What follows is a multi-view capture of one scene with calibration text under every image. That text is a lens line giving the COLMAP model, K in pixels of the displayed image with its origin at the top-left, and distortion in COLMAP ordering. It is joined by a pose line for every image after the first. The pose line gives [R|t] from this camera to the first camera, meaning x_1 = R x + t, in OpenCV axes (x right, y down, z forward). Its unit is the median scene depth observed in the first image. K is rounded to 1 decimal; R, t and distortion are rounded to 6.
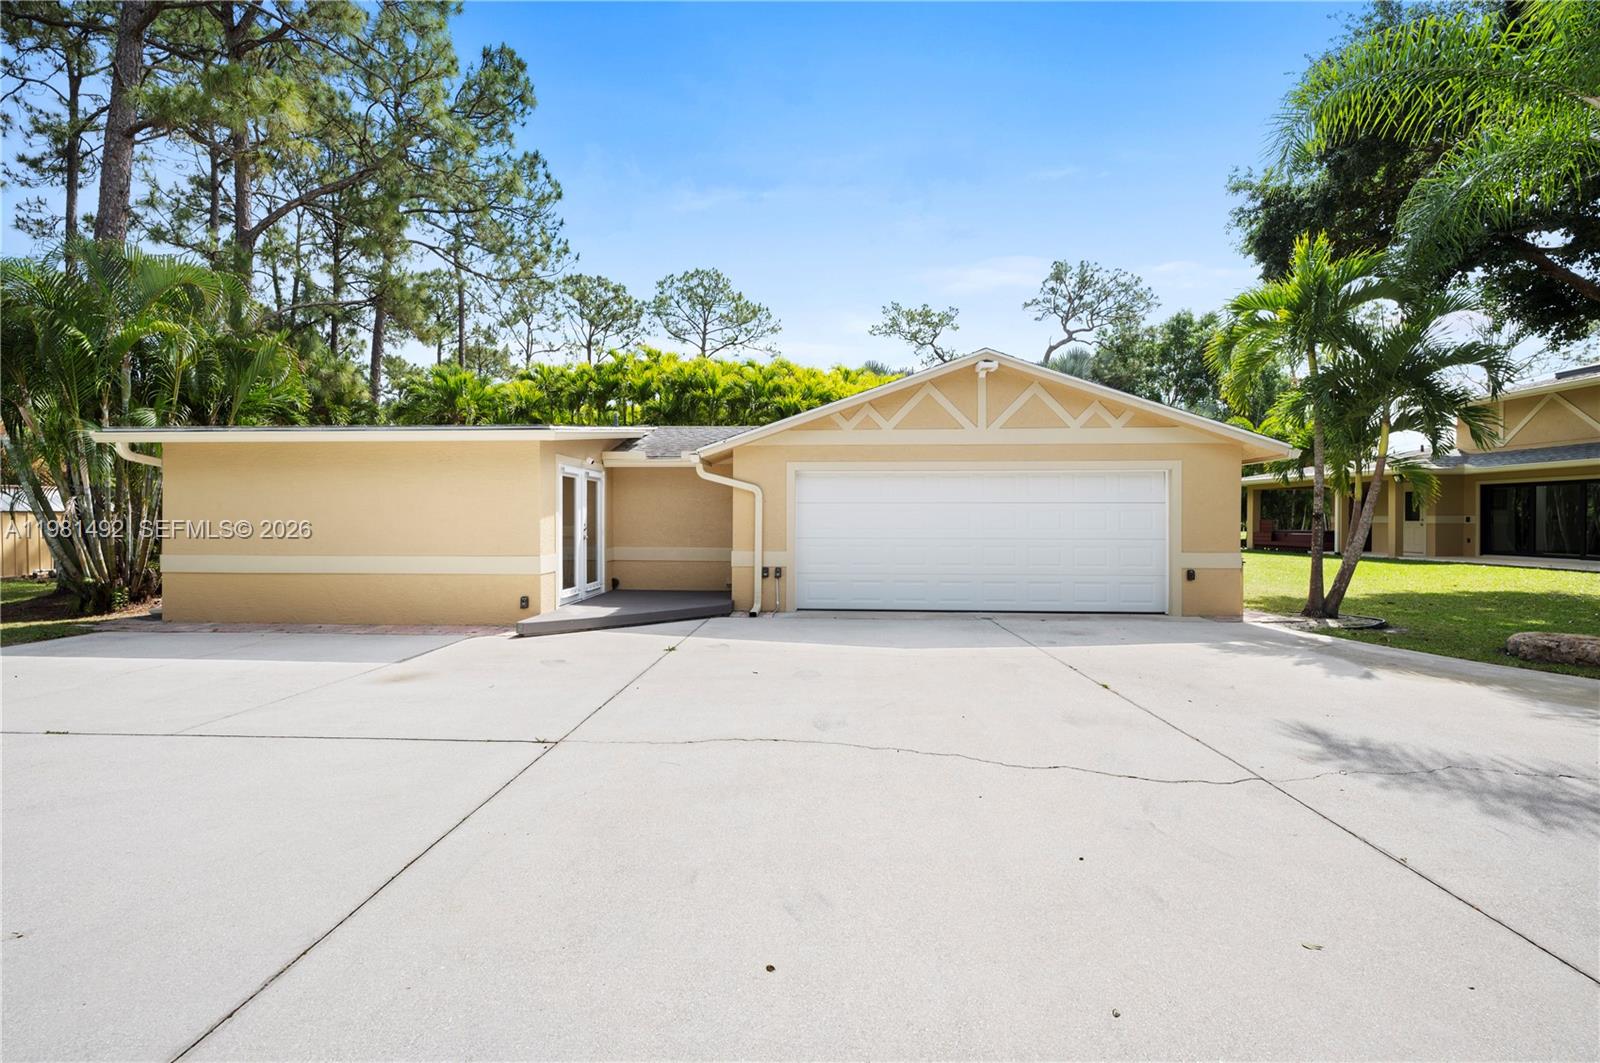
lens RADIAL K [[654.2, 0, 798.2], [0, 654.2, 519.9], [0, 0, 1]] dist [-0.000734, -0.000040]
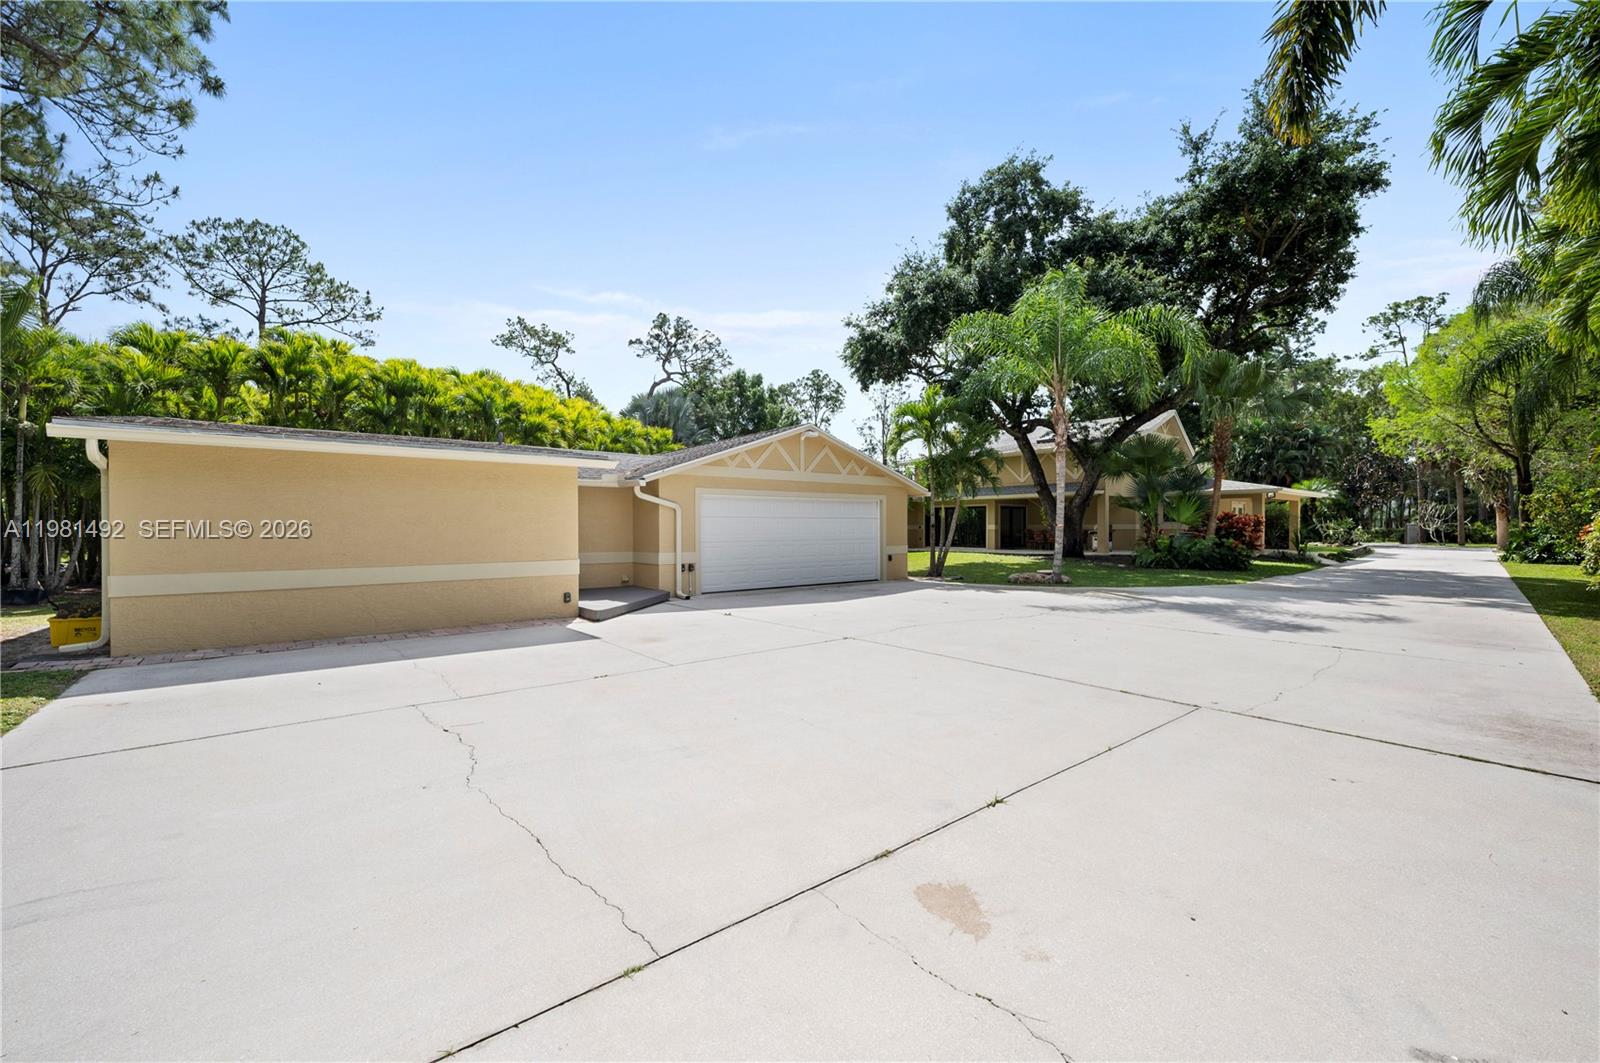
lens RADIAL K [[644.4, 0, 800.0], [0, 644.4, 531.5], [0, 0, 1]] dist [0.000035, -0.000023]
pose [[0.740070, -0.008476, 0.672476, -0.412099], [0.005582, 0.999964, 0.006460, -0.001711], [-0.672507, -0.001027, 0.740090, -0.087882]]
